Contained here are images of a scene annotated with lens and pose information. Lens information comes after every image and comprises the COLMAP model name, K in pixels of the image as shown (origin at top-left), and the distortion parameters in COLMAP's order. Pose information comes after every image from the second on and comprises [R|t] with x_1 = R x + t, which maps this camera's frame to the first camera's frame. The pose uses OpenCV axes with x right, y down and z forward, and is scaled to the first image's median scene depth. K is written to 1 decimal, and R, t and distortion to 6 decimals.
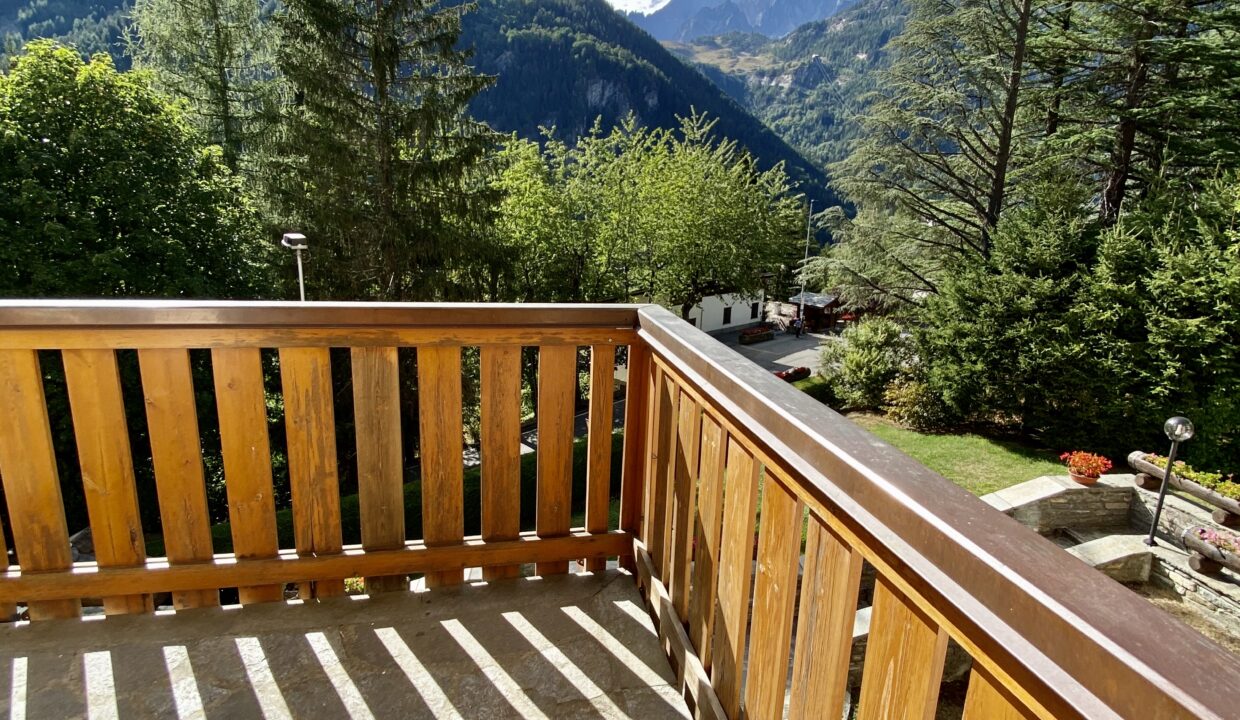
lens RADIAL K [[665.0, 0, 621.6], [0, 665.0, 357.6], [0, 0, 1]] dist [0.076237, -0.082647]
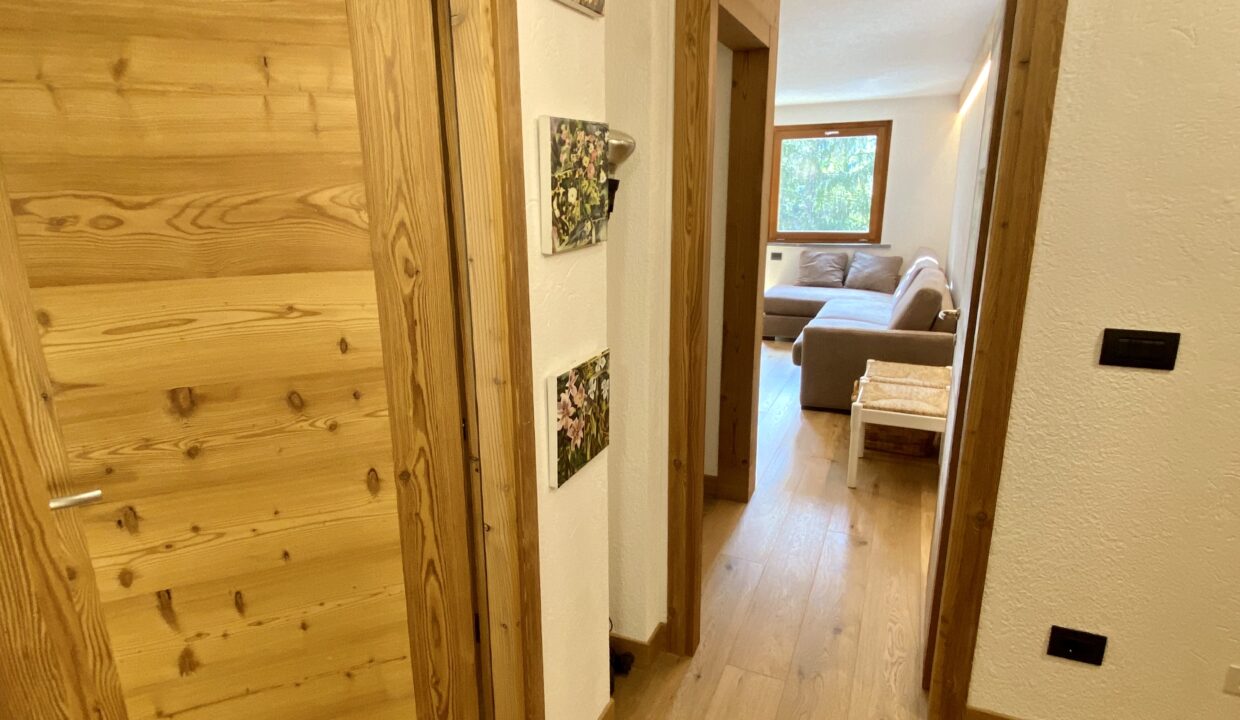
lens RADIAL K [[665.0, 0, 621.6], [0, 665.0, 357.6], [0, 0, 1]] dist [0.076237, -0.082647]
pose [[0.809092, 0.110960, -0.577112, 0.160151], [-0.111870, 0.993137, 0.034109, 0.069535], [0.576937, 0.036964, 0.815952, -0.310449]]
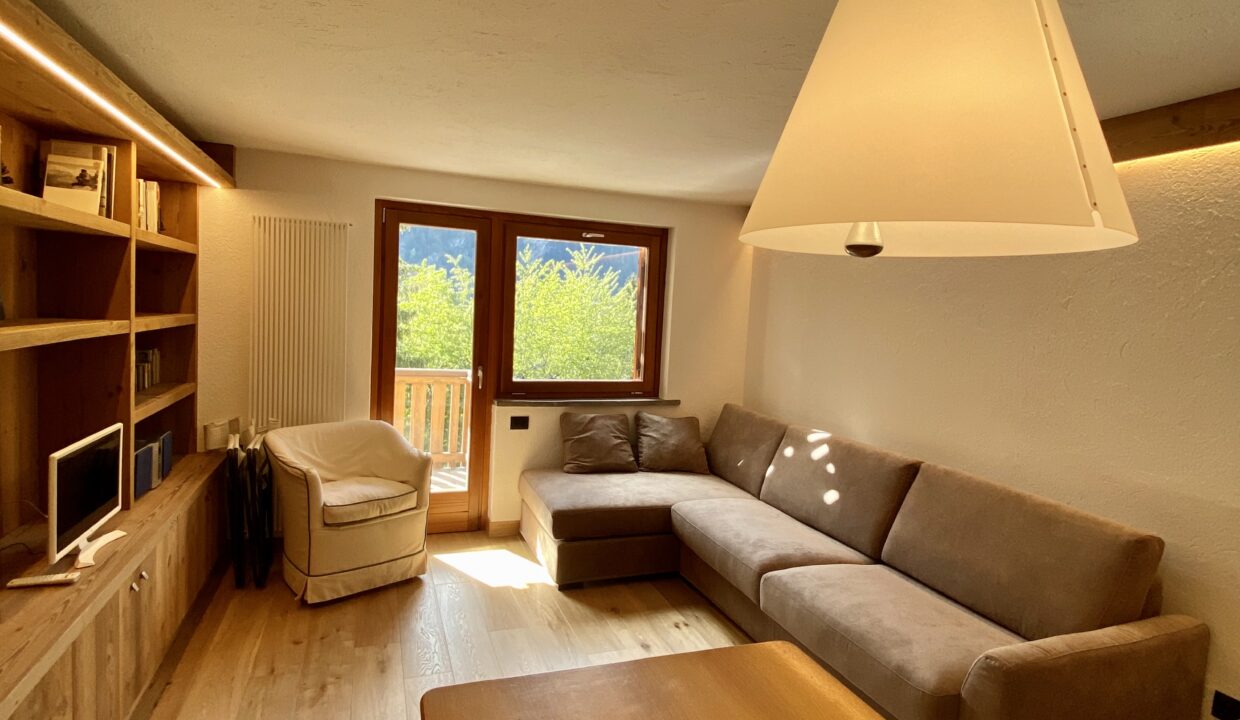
lens RADIAL K [[665.0, 0, 621.6], [0, 665.0, 357.6], [0, 0, 1]] dist [0.076237, -0.082647]
pose [[0.990416, 0.008759, 0.137835, 0.028571], [0.014768, 0.985549, -0.168748, 0.037149], [-0.137321, 0.169166, 0.975974, -0.196804]]
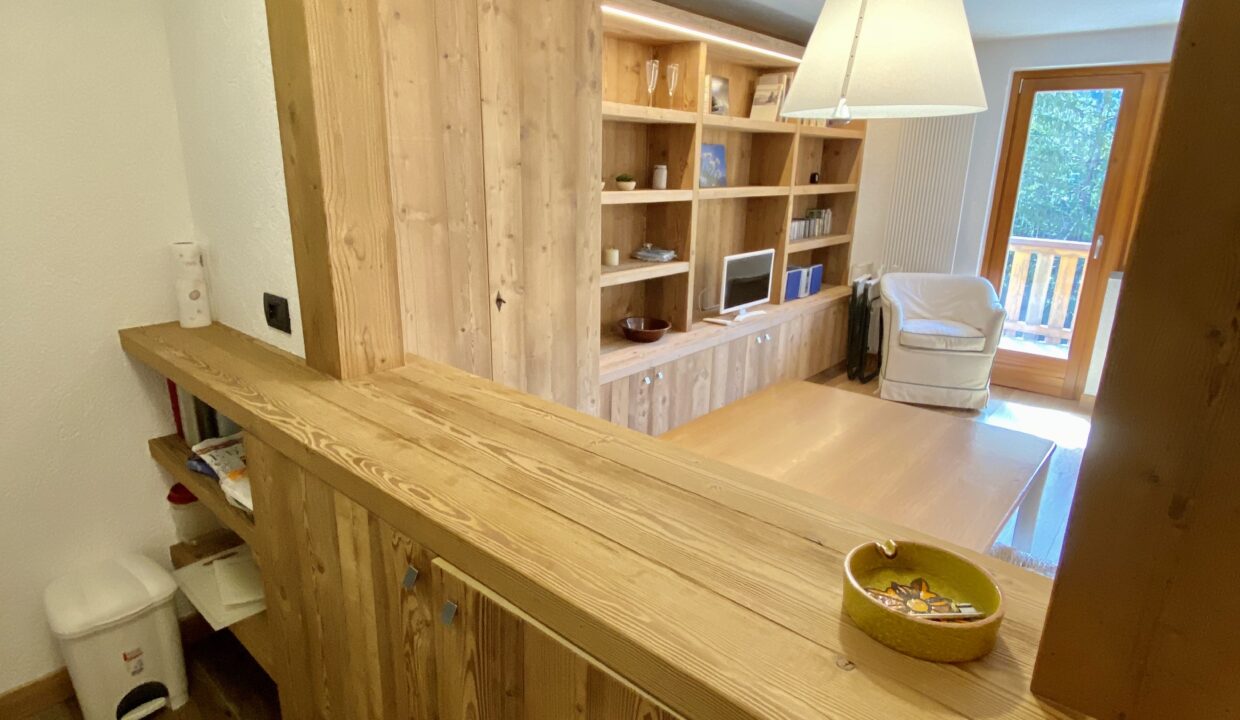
lens RADIAL K [[665.0, 0, 621.6], [0, 665.0, 357.6], [0, 0, 1]] dist [0.076237, -0.082647]
pose [[0.603827, 0.200978, -0.771363, 0.086808], [-0.193001, 0.975761, 0.103151, 0.046262], [0.773397, 0.086588, 0.627980, -0.222336]]
